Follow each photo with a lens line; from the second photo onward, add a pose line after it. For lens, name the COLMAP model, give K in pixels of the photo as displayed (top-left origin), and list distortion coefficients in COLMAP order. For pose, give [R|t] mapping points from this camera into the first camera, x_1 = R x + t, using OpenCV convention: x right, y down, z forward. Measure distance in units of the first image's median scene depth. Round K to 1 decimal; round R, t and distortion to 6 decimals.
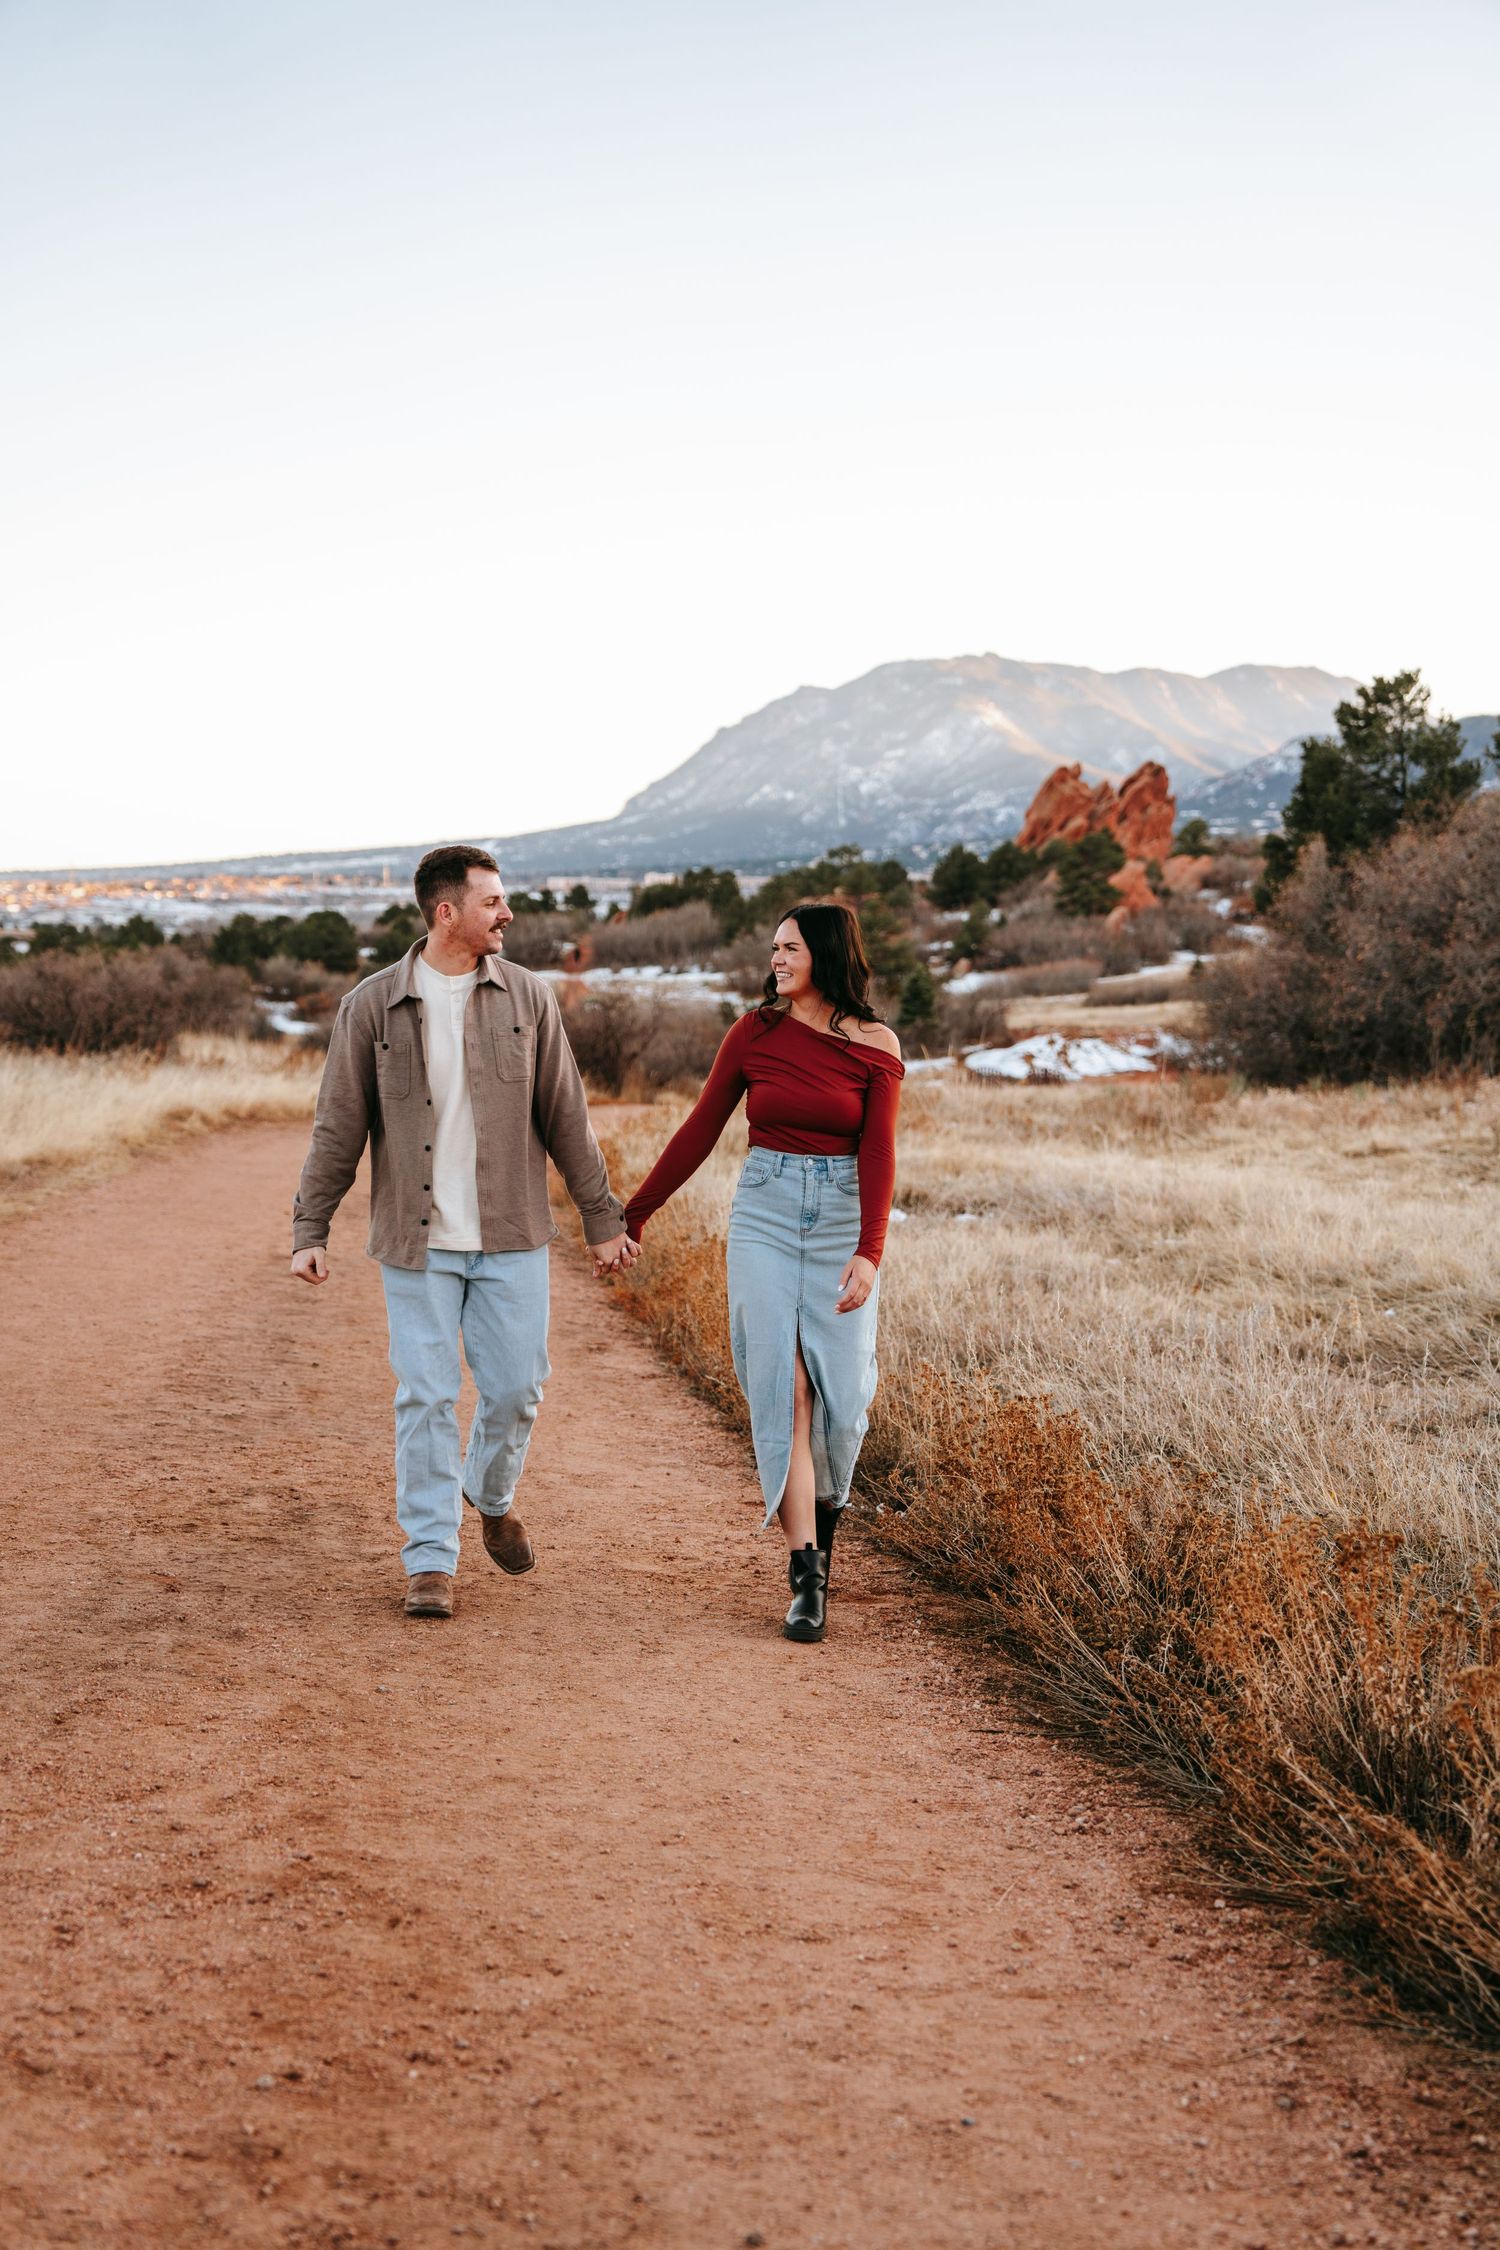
lens RADIAL K [[3473.2, 0, 750.0], [0, 3473.2, 1125.0], [0, 0, 1]] dist [0.203130, -0.099117]
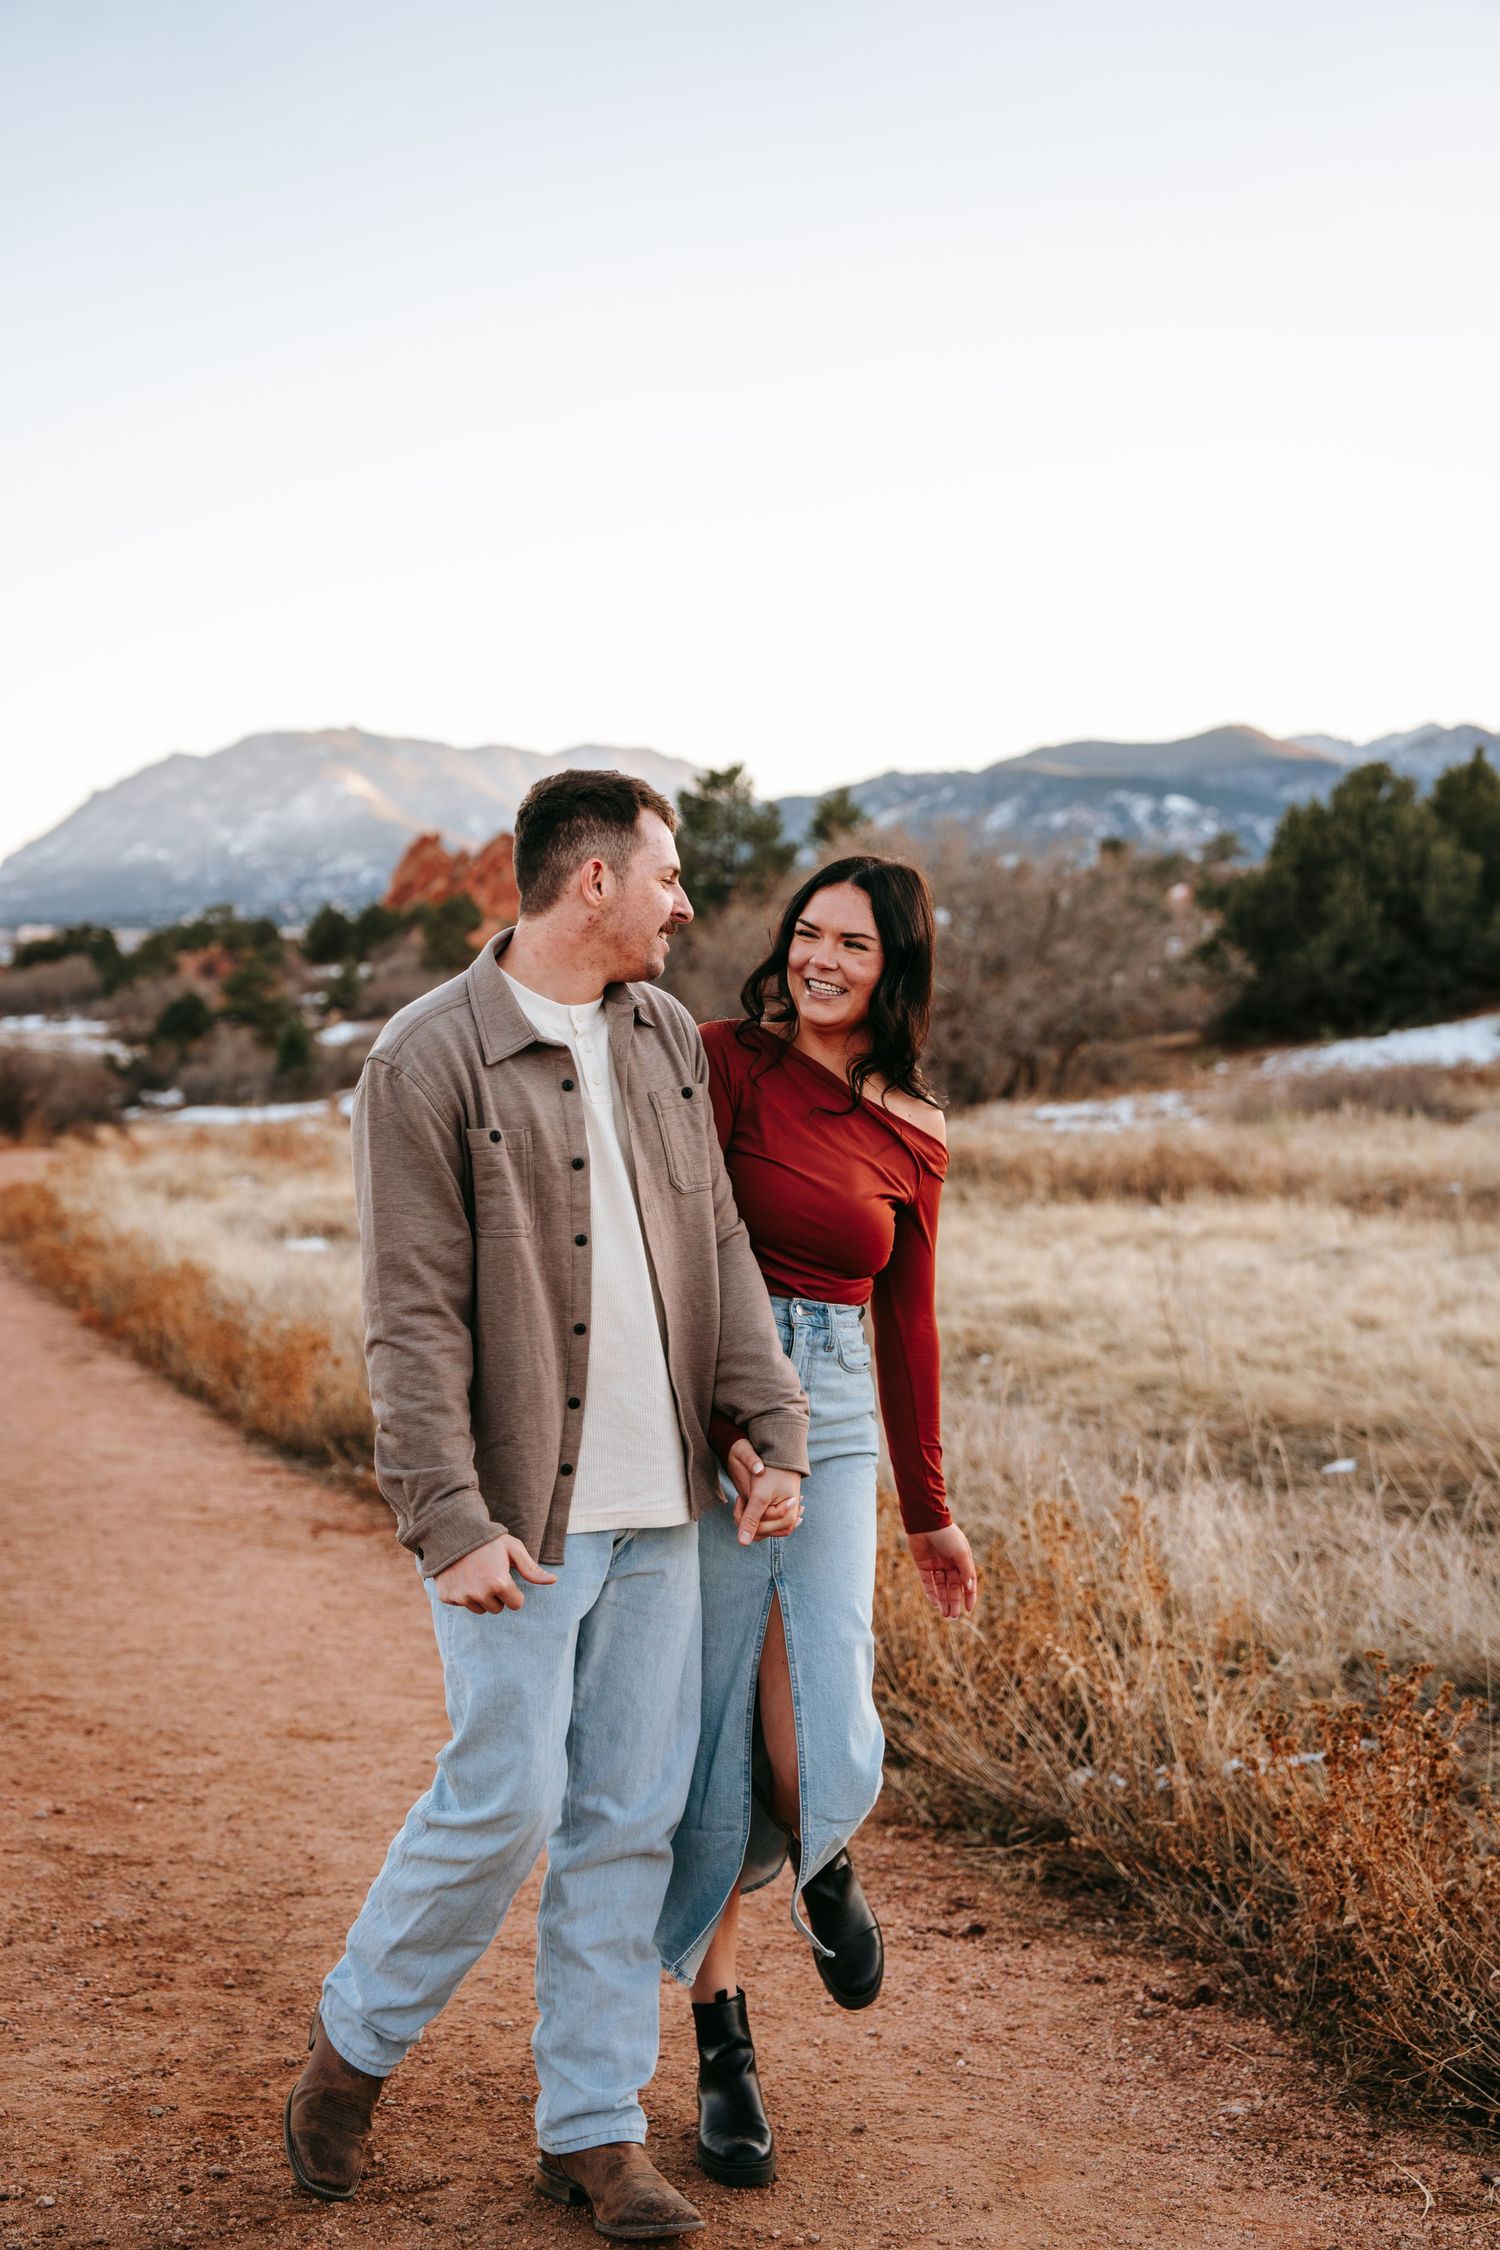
lens RADIAL K [[3212.7, 0, 750.0], [0, 3212.7, 1125.0], [0, 0, 1]] dist [-0.019134, 0.003530]
pose [[0.981932, -0.010320, 0.188955, -0.067649], [0.012534, 0.999866, -0.010530, -0.001902], [-0.188821, 0.012708, 0.981929, -0.275598]]
